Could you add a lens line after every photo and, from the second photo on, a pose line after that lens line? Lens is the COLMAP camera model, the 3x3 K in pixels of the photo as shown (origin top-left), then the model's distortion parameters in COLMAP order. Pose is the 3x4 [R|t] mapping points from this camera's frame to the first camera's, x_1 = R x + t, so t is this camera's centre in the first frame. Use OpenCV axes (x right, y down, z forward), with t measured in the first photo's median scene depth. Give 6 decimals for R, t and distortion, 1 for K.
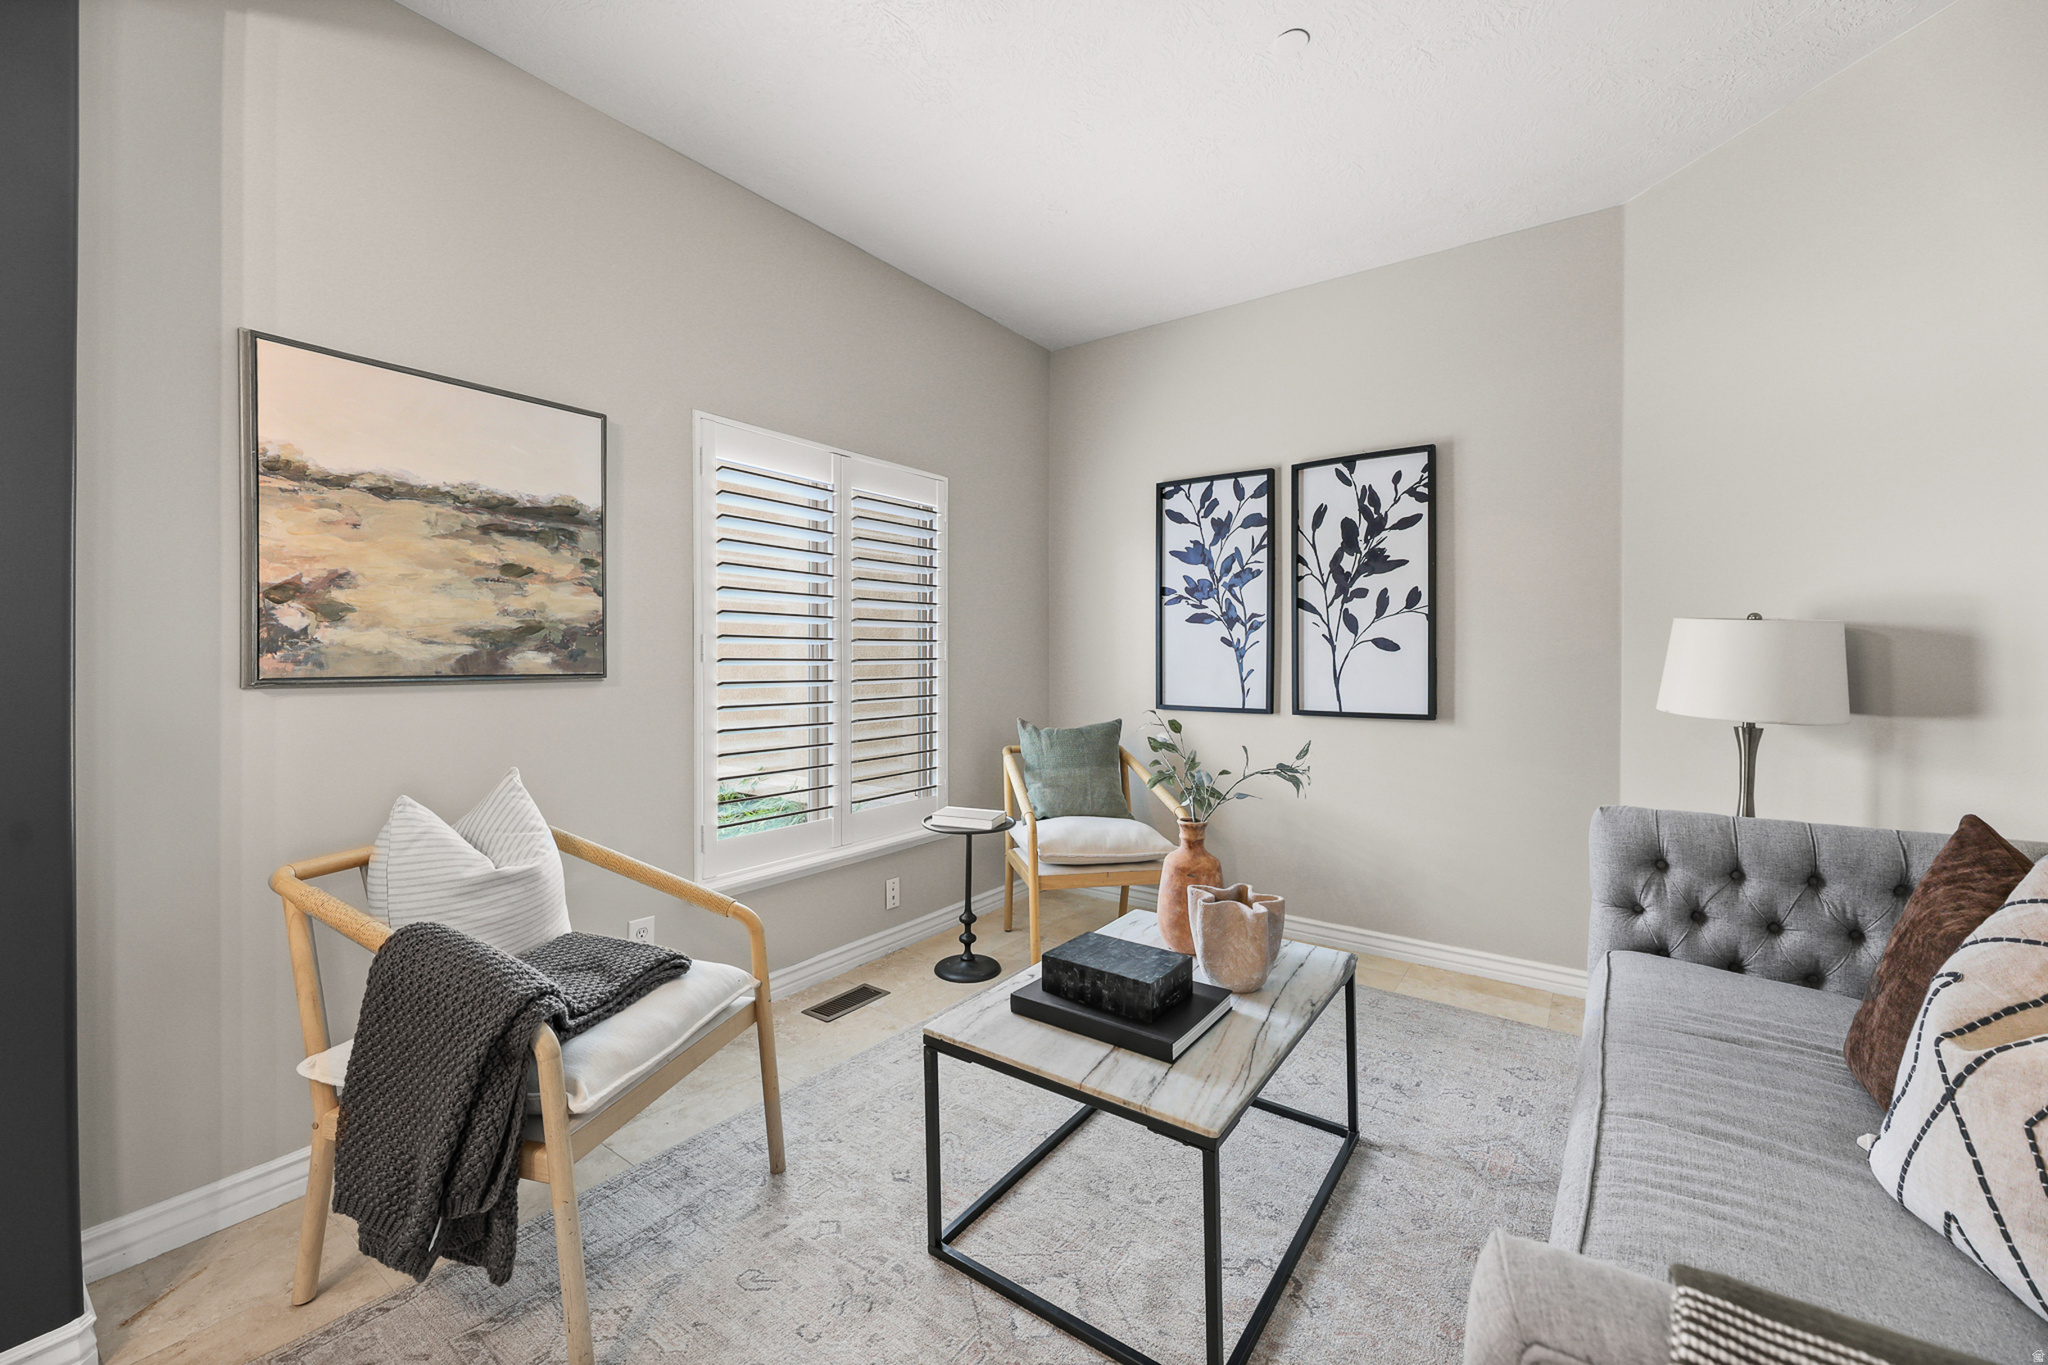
lens RADIAL K [[817.0, 0, 1024.6], [0, 817.0, 654.1], [0, 0, 1]] dist [0.003762, -0.001489]
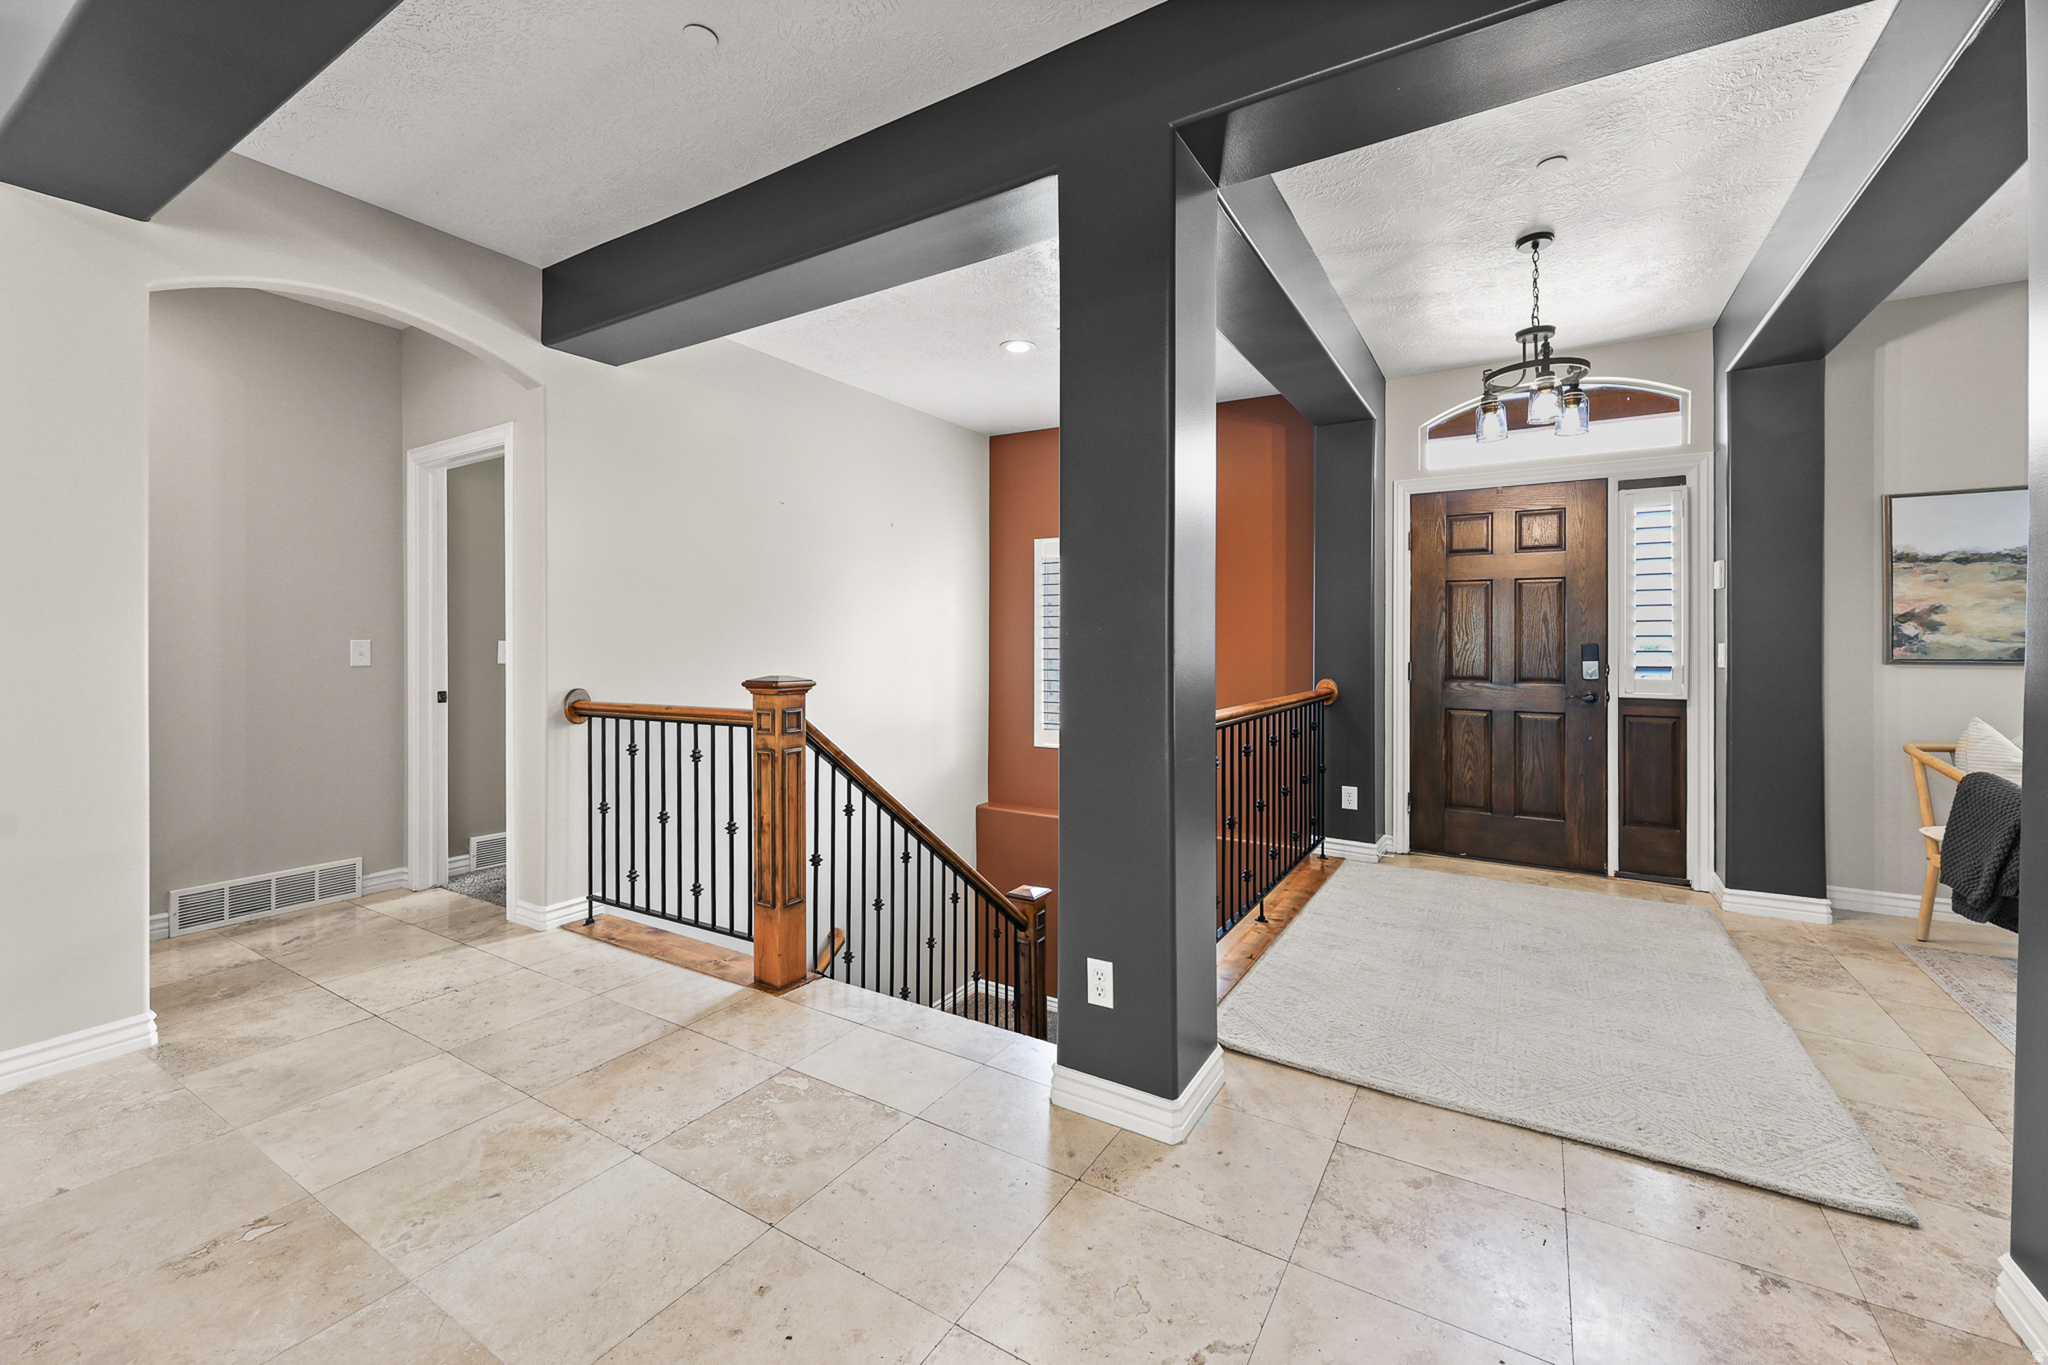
lens RADIAL K [[817.0, 0, 1028.2], [0, 817.0, 648.1], [0, 0, 1]] dist [0.003762, -0.001489]
pose [[0.057462, 0.000236, -0.998348, 0.983208], [0.002699, 0.999996, 0.000392, -0.005383], [0.998344, -0.002717, 0.057461, -1.267835]]
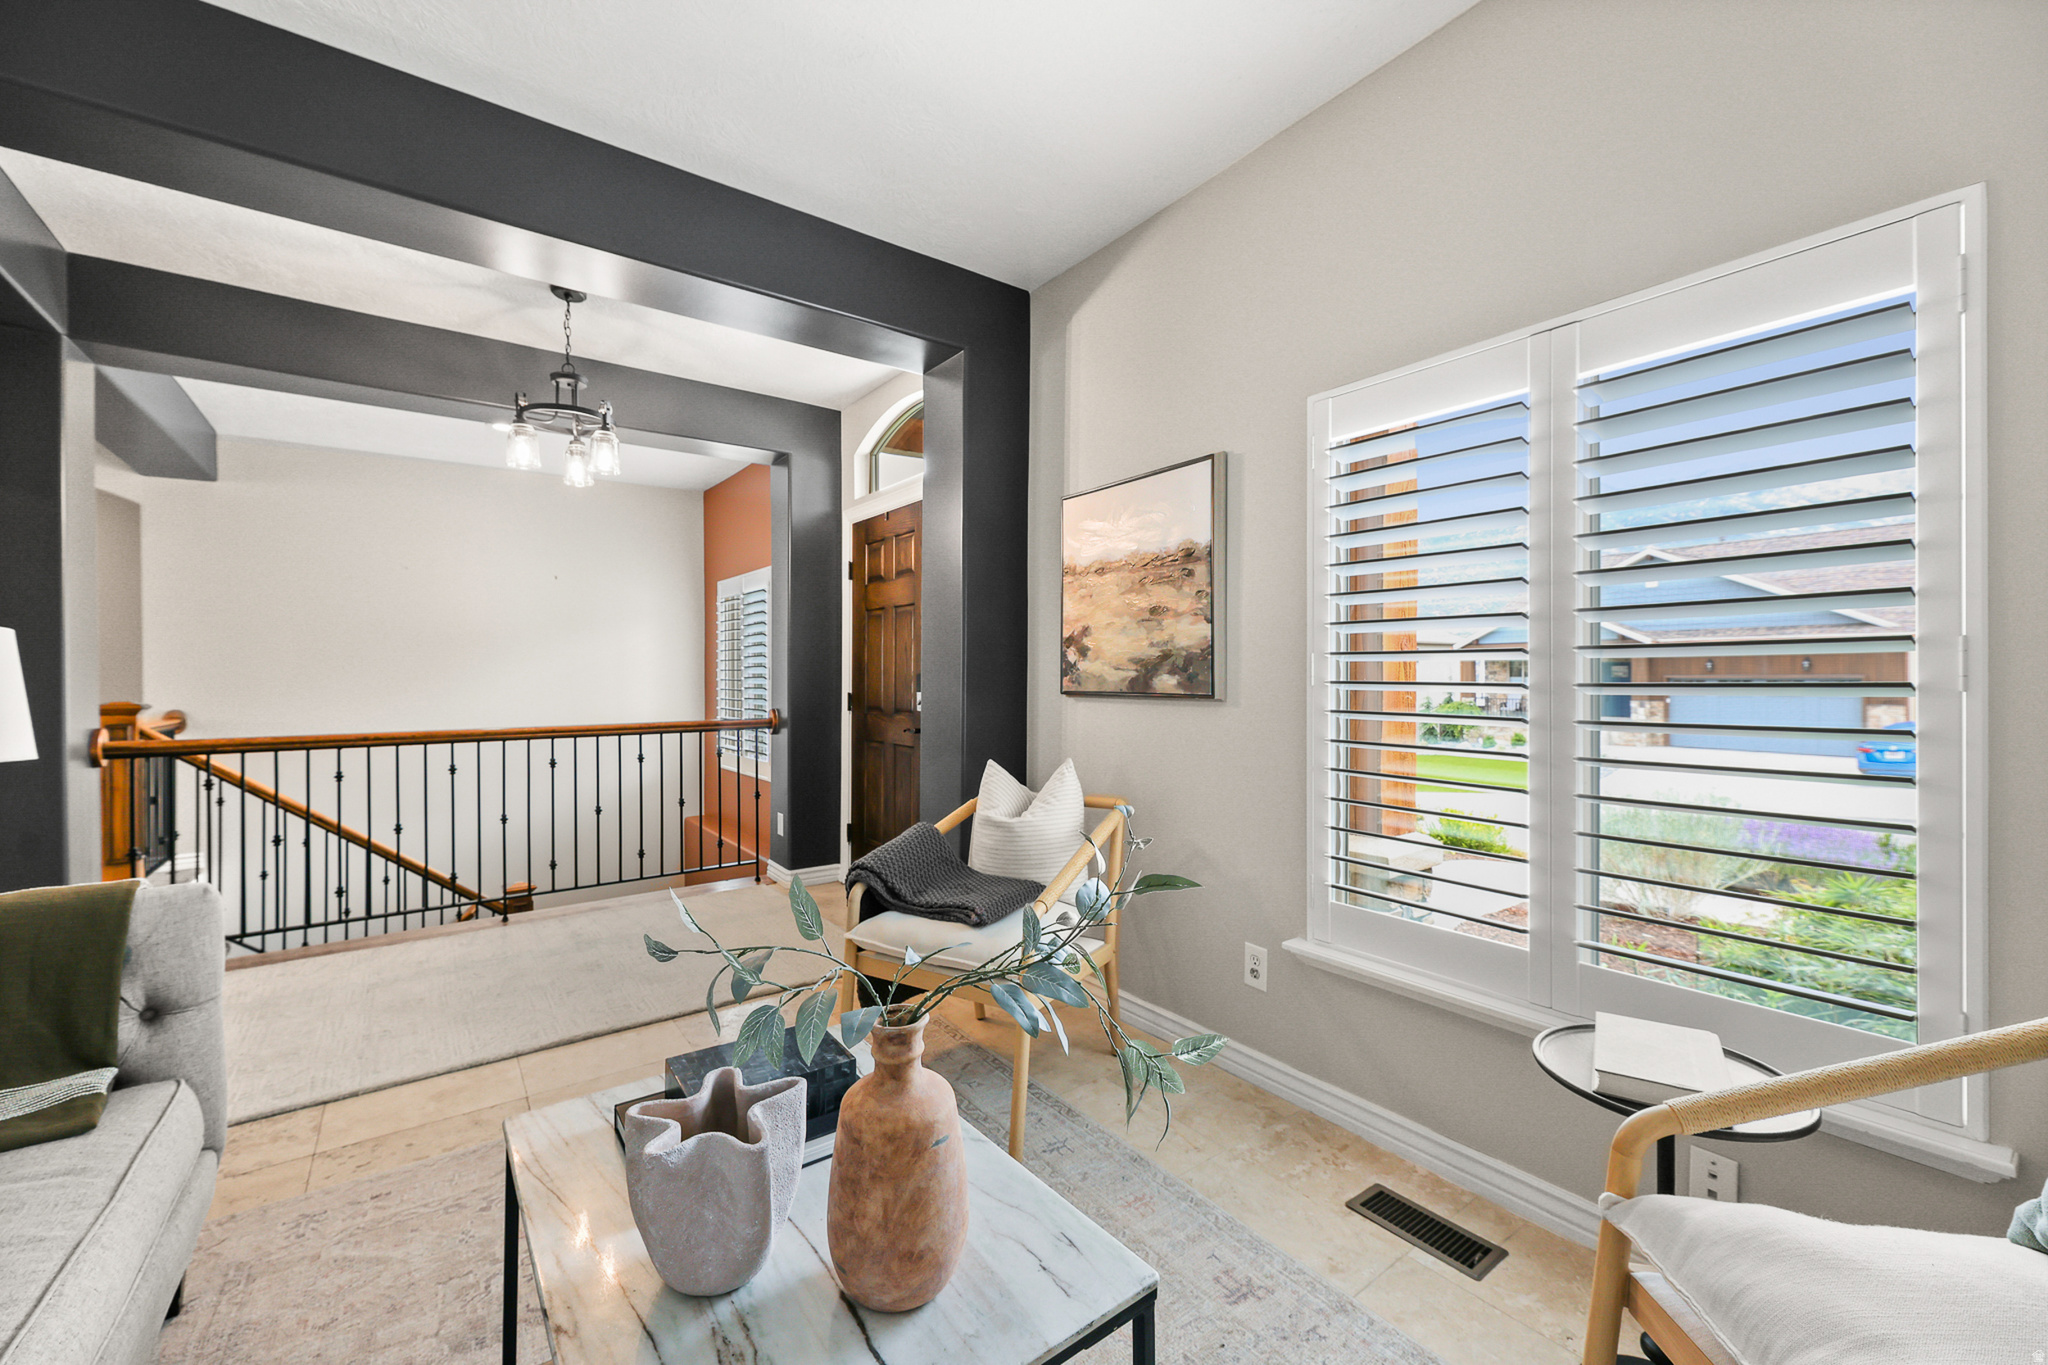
lens RADIAL K [[817.0, 0, 1035.7], [0, 817.0, 673.1], [0, 0, 1]] dist [0.003762, -0.001489]
pose [[-0.302481, -0.004519, -0.953145, 0.729785], [0.003275, 0.999978, -0.005781, 0.000839], [0.953150, -0.004870, -0.302460, 1.392584]]
